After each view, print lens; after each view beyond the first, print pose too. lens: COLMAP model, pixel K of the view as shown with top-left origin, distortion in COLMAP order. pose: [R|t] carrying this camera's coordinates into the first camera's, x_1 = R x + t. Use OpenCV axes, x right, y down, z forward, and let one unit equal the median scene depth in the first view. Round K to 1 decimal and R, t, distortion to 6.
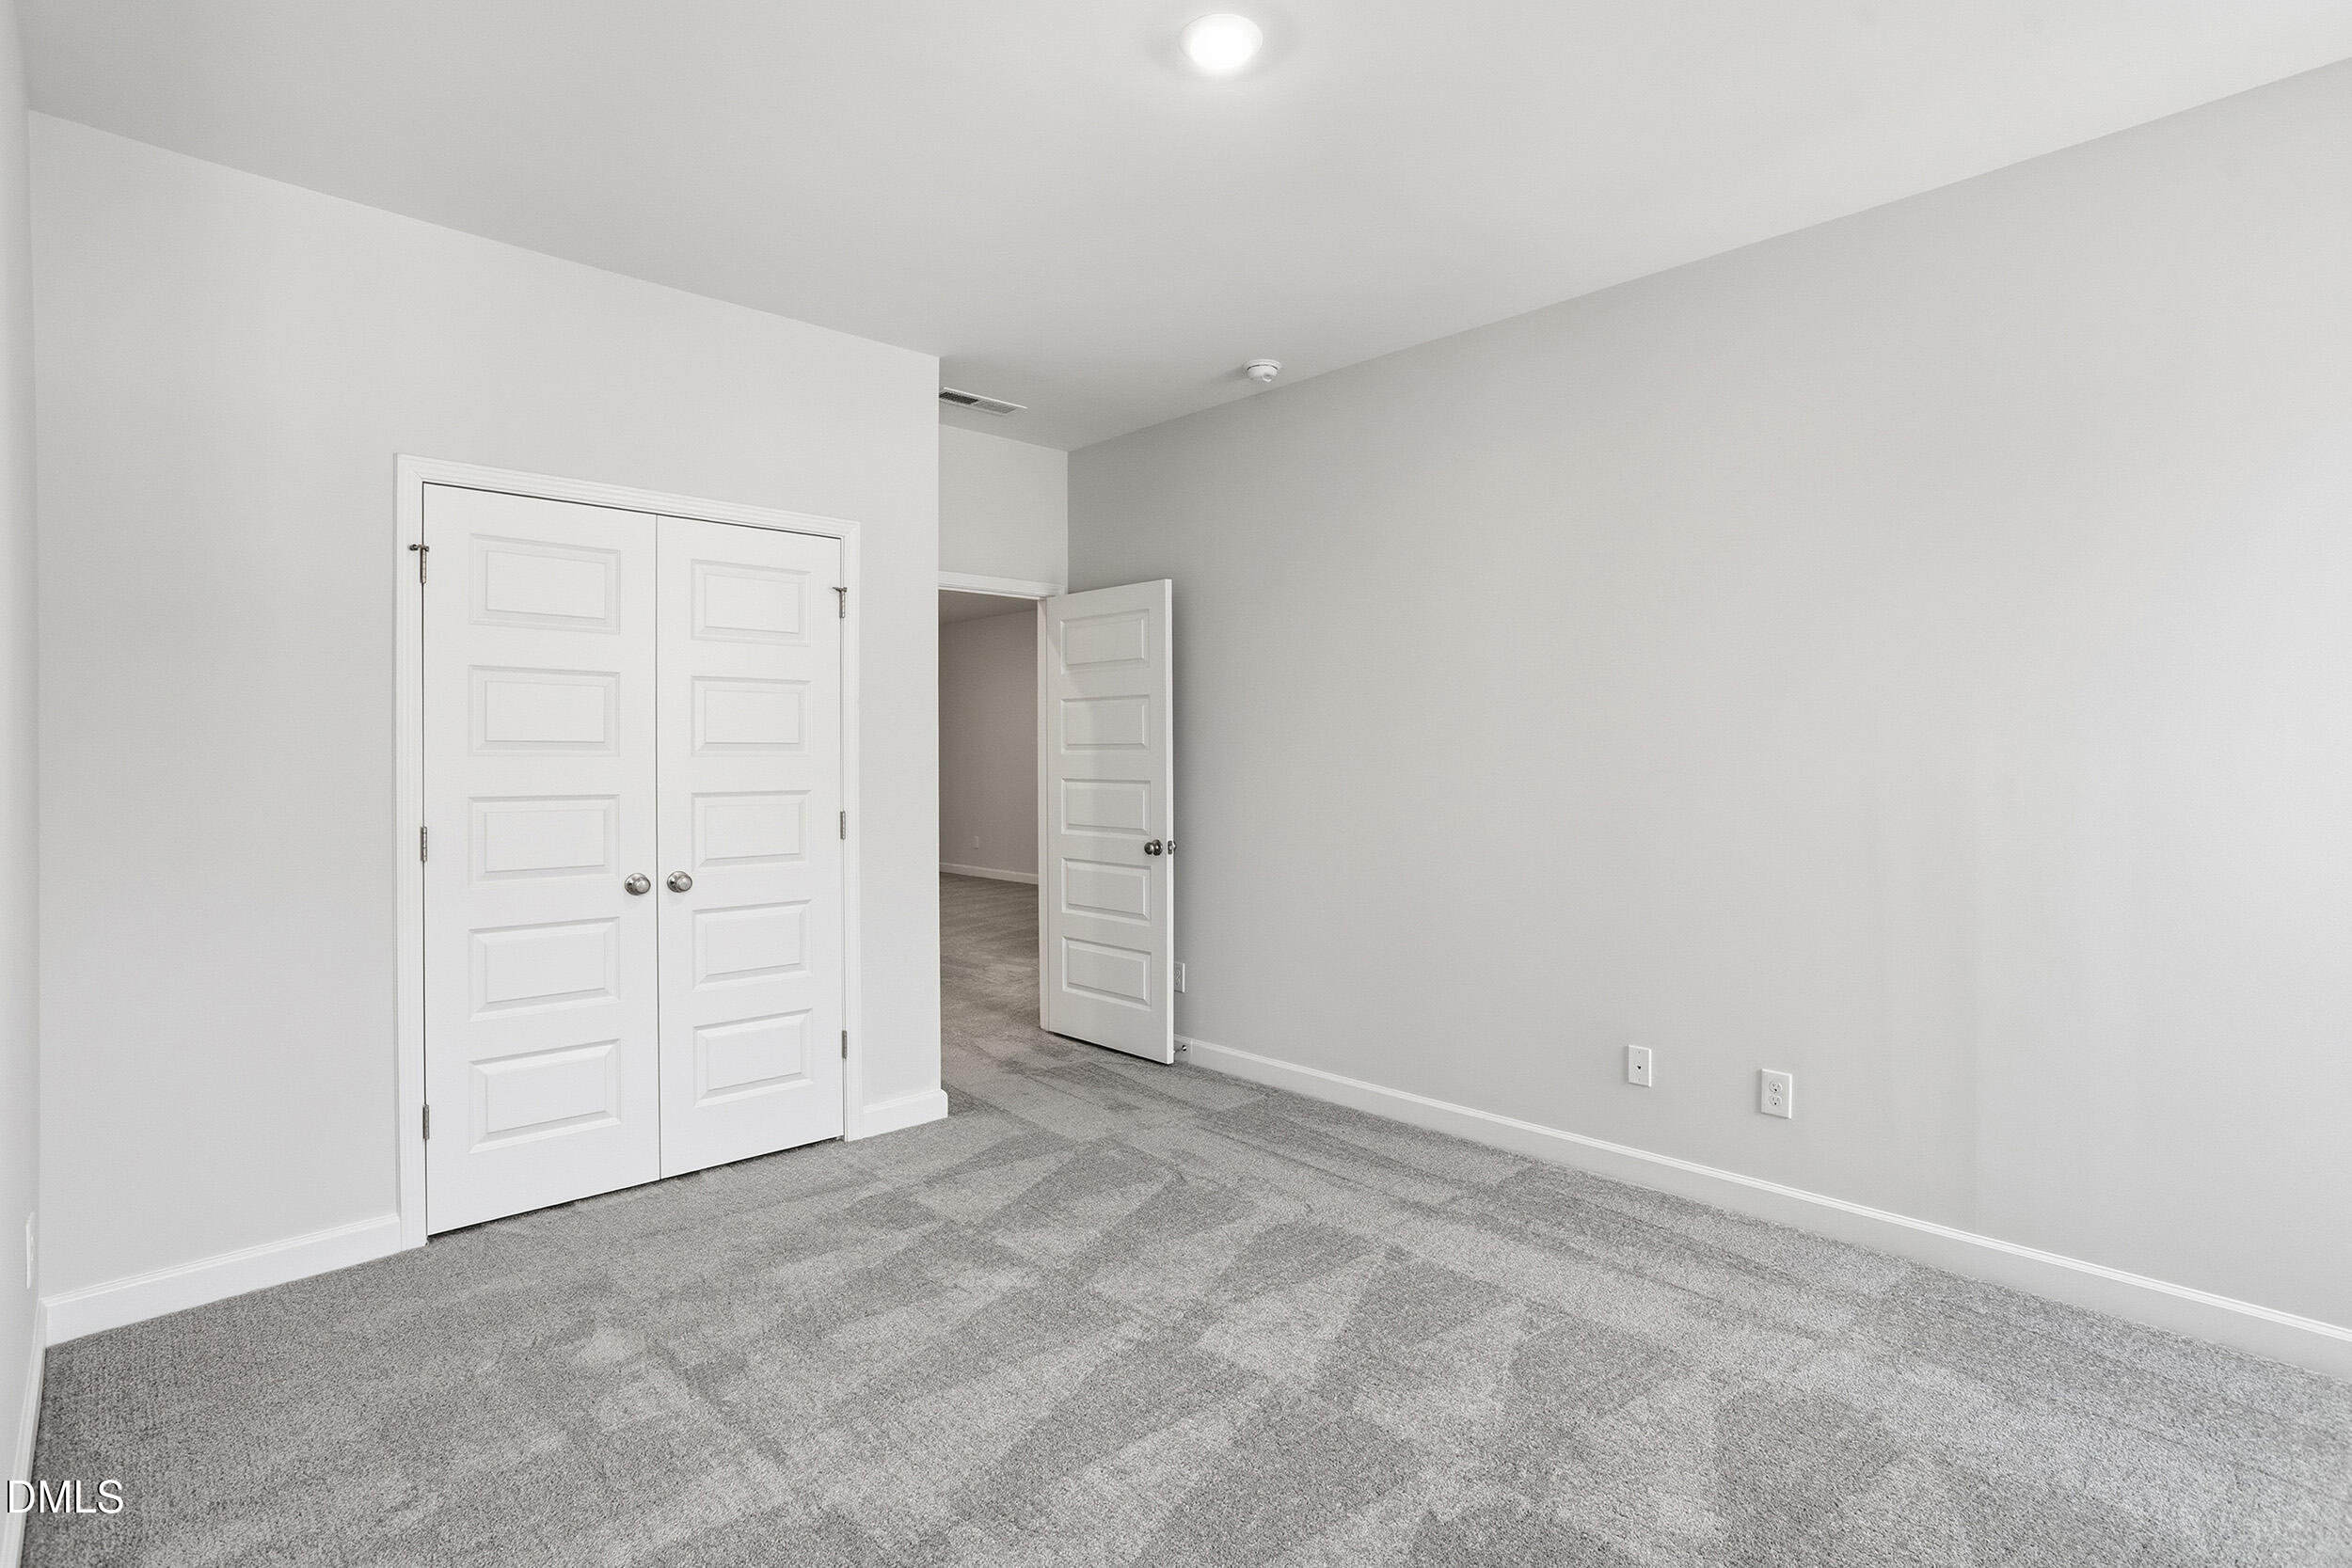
lens RADIAL K [[1125.8, 0, 1165.7], [0, 1125.8, 781.8], [0, 0, 1]] dist [-0.023942, 0.000222]
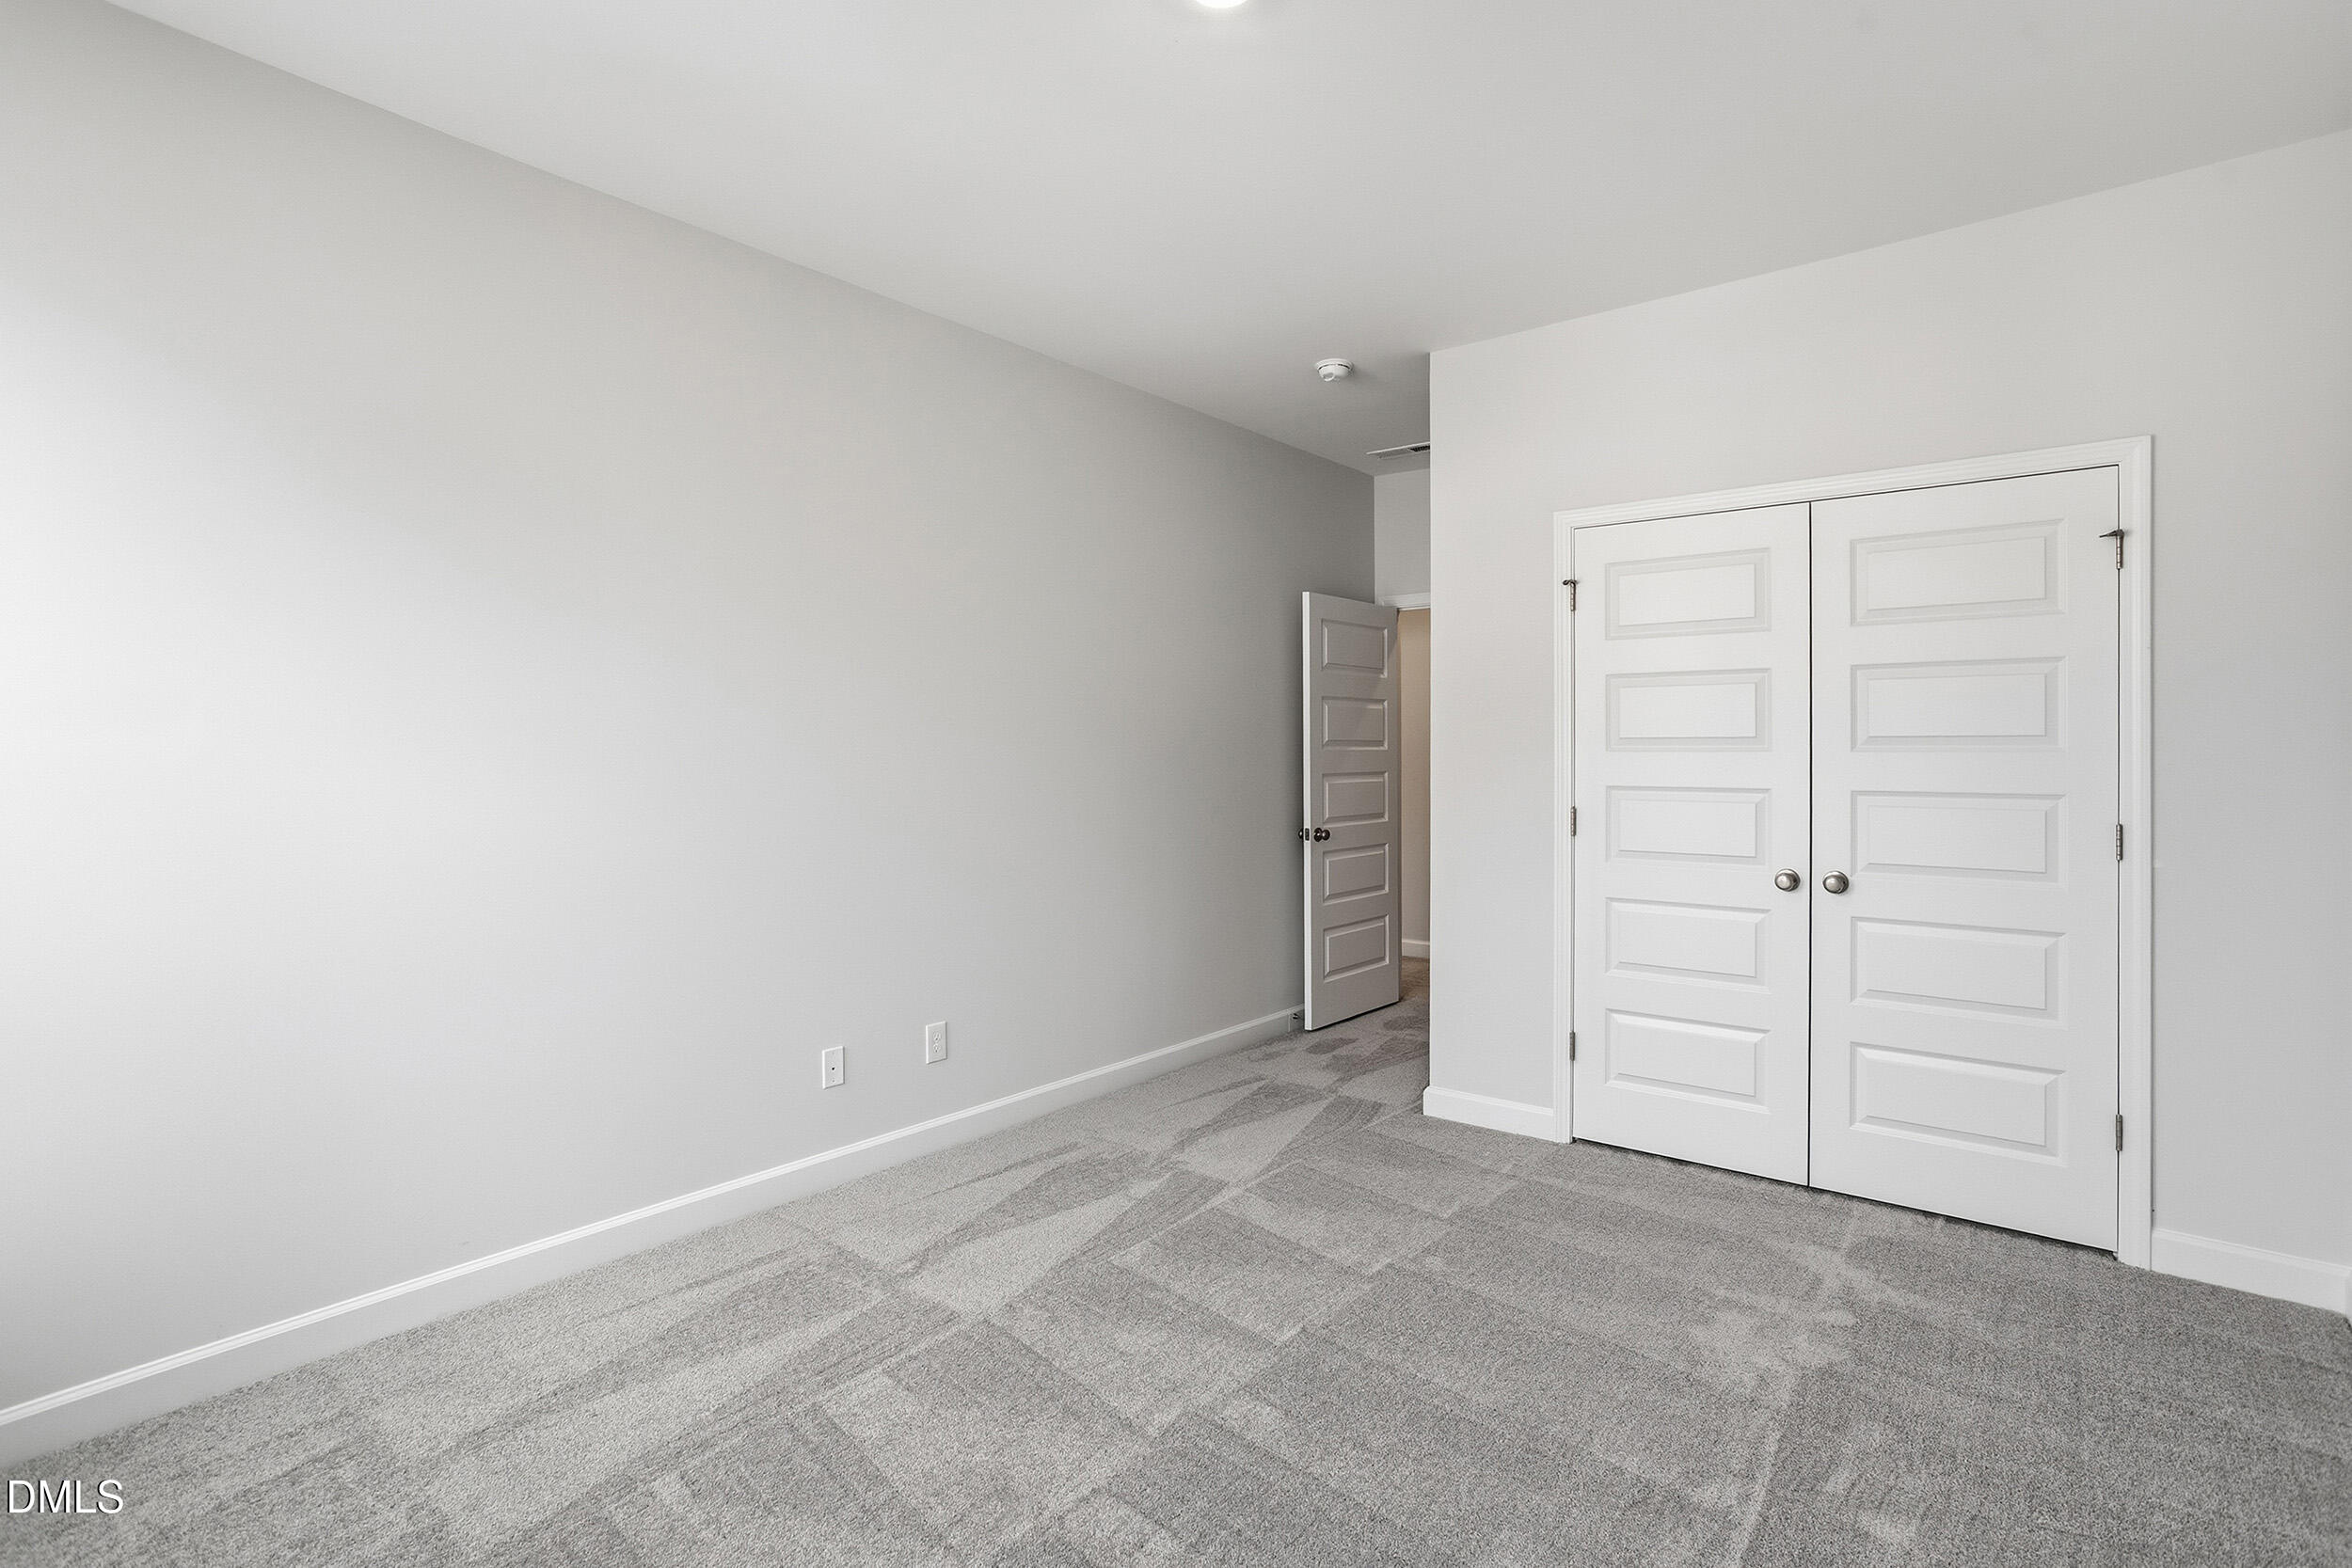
lens RADIAL K [[1144.3, 0, 1186.5], [0, 1144.3, 752.2], [0, 0, 1]] dist [-0.052567, 0.032165]
pose [[0.171870, 0.016244, -0.984986, 0.438510], [-0.019303, 0.999728, 0.013119, -0.025192], [0.984931, 0.016759, 0.172137, 0.311959]]
